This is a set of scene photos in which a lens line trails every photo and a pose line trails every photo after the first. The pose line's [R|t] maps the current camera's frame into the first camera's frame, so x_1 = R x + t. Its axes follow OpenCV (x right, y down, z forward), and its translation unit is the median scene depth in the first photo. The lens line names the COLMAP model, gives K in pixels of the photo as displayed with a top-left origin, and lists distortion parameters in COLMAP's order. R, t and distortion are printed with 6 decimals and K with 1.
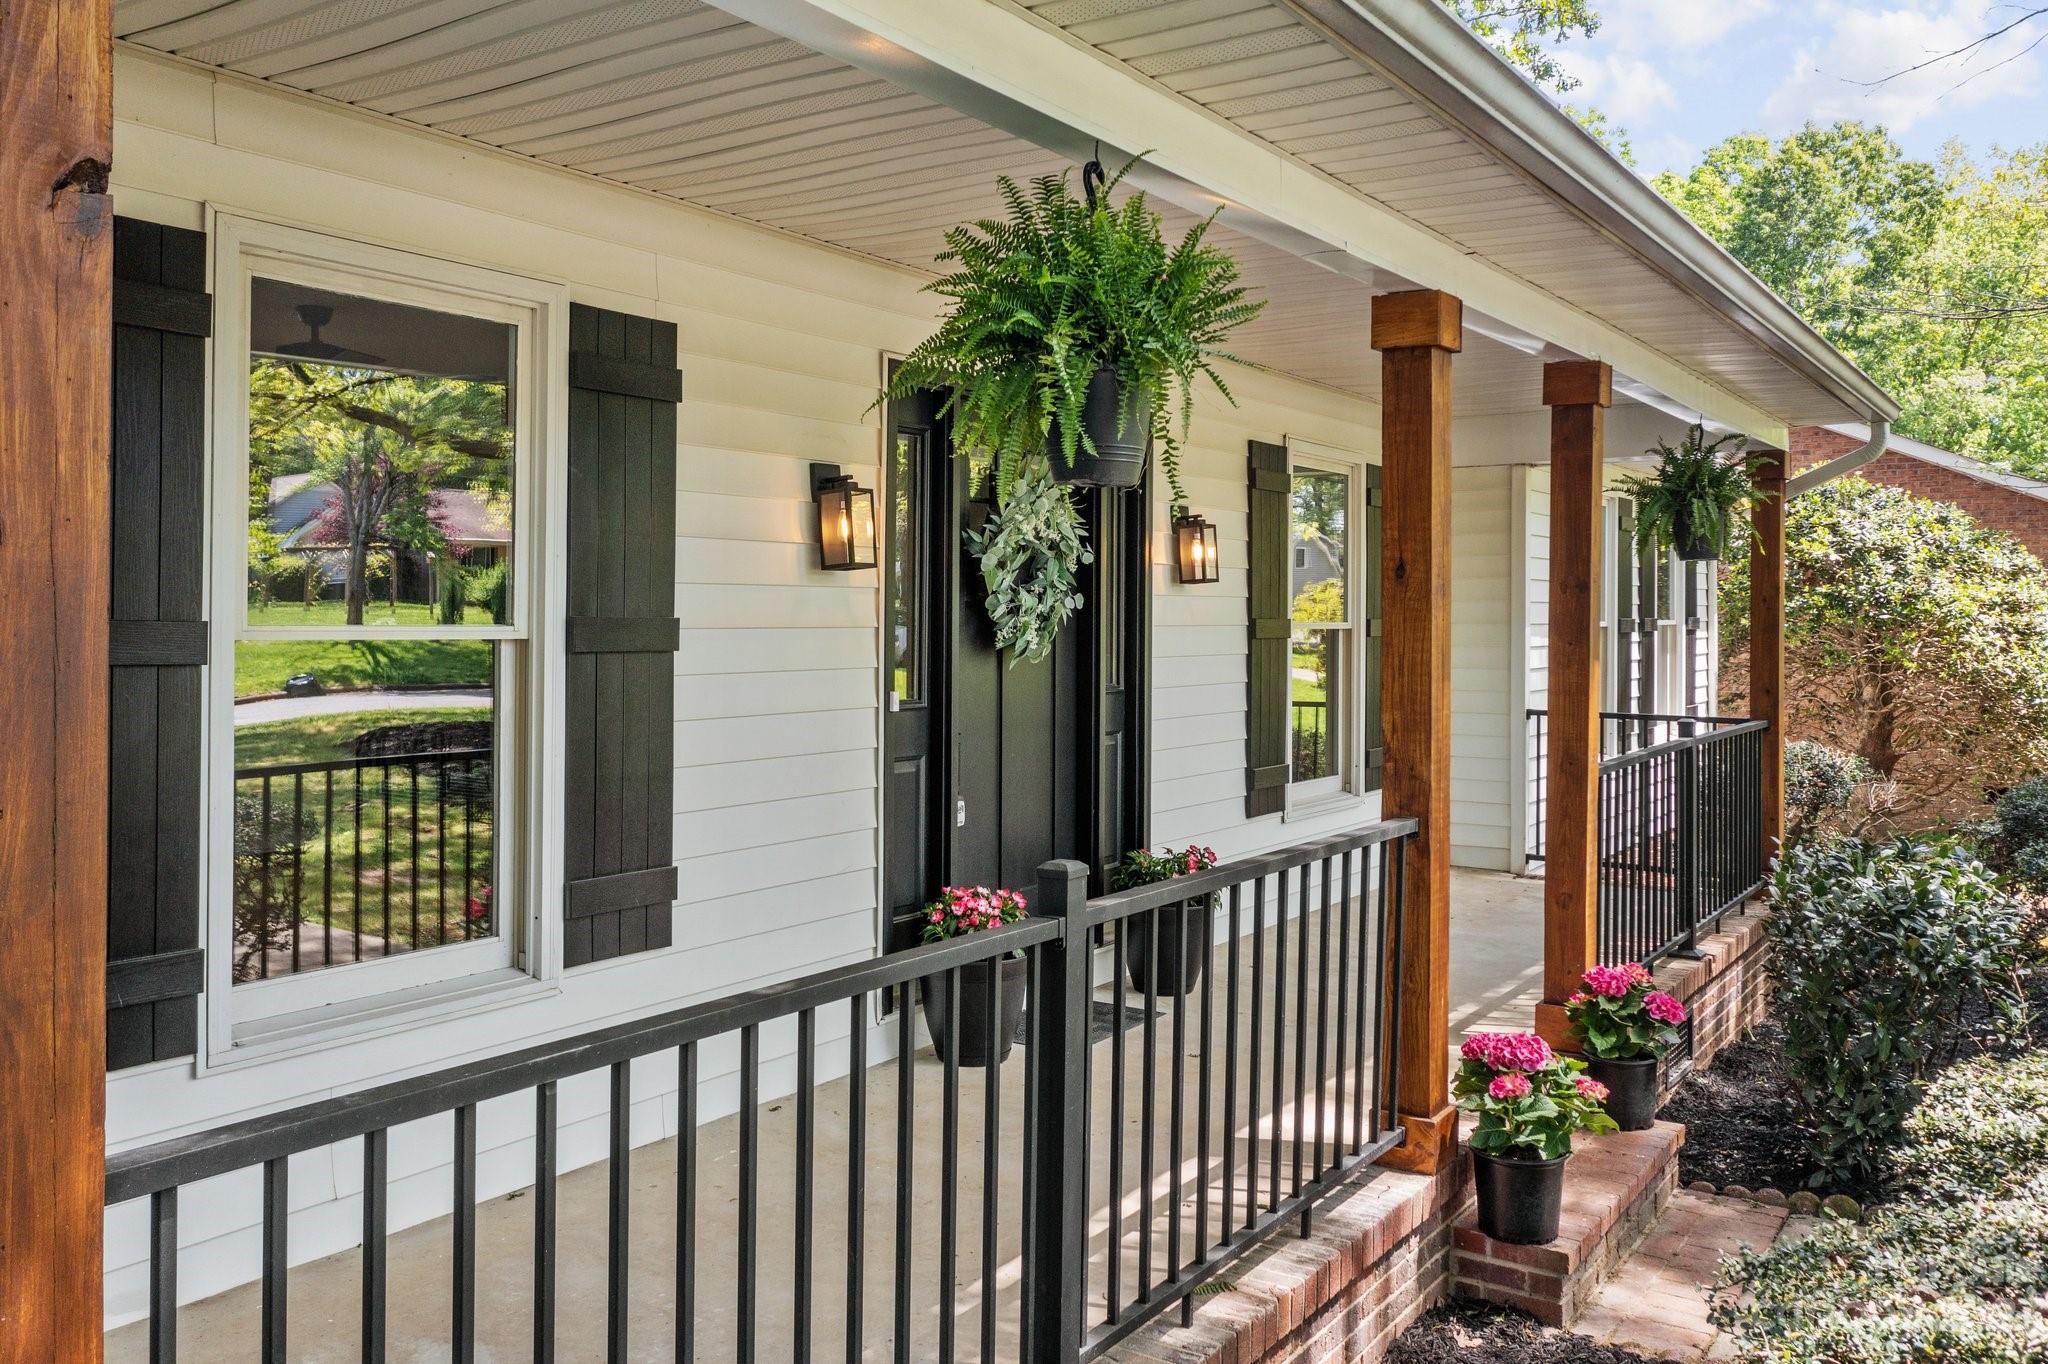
lens RADIAL K [[1701.1, 0, 1019.1], [0, 1701.1, 671.3], [0, 0, 1]] dist [0.007357, 0.003058]
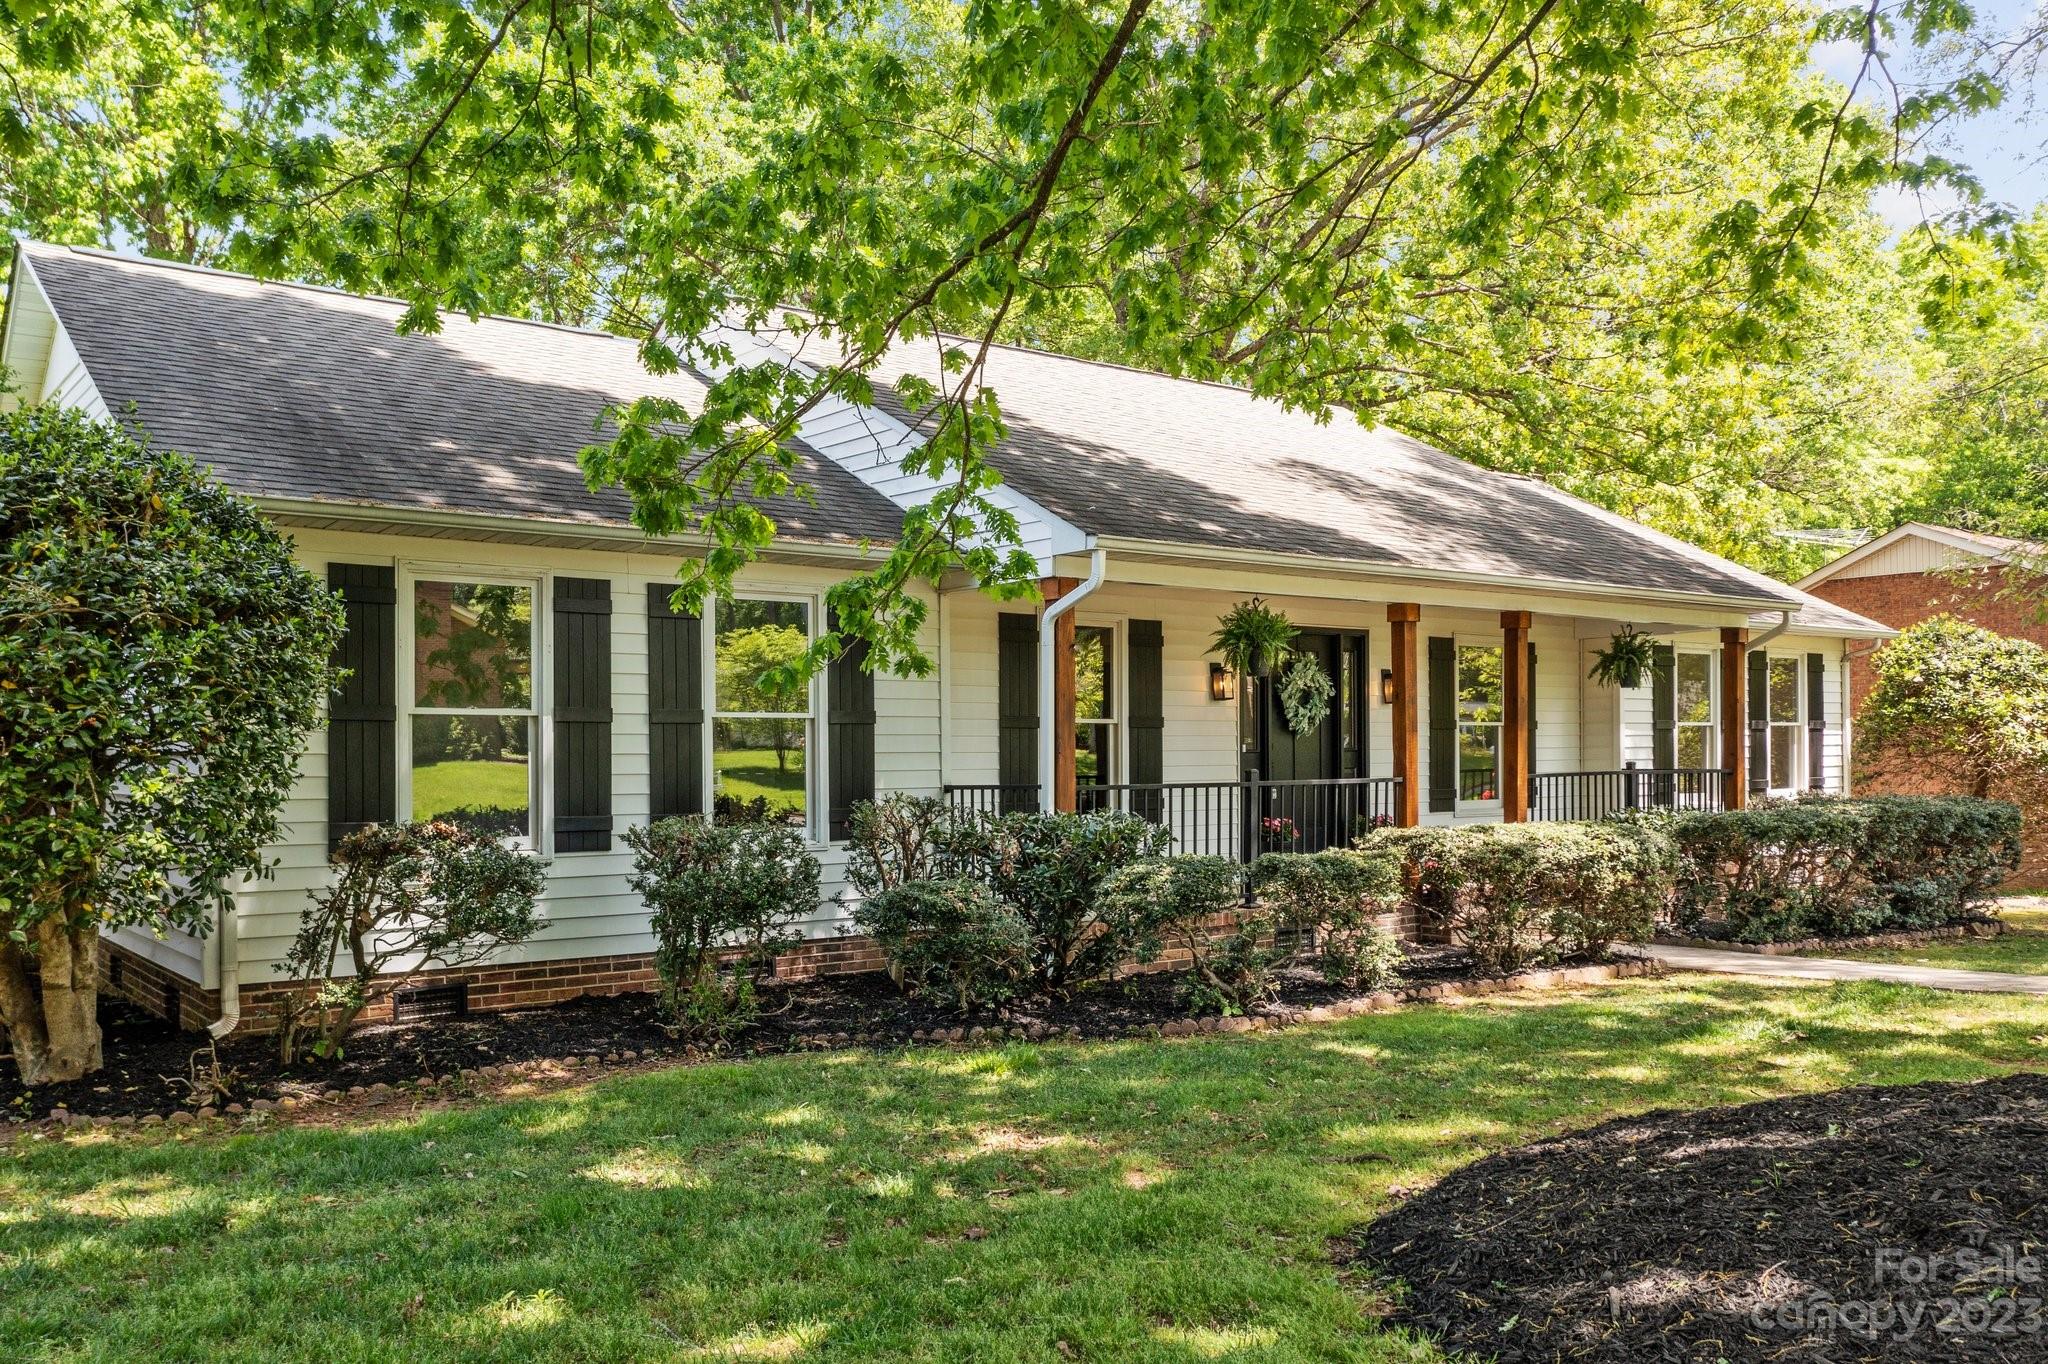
lens RADIAL K [[1701.1, 0, 1024.7], [0, 1701.1, 683.3], [0, 0, 1]] dist [0.007357, 0.003058]
pose [[0.953998, -0.028785, -0.298429, 0.375280], [0.005705, 0.996943, -0.077922, 0.114296], [0.299760, 0.072635, 0.951246, -1.566464]]
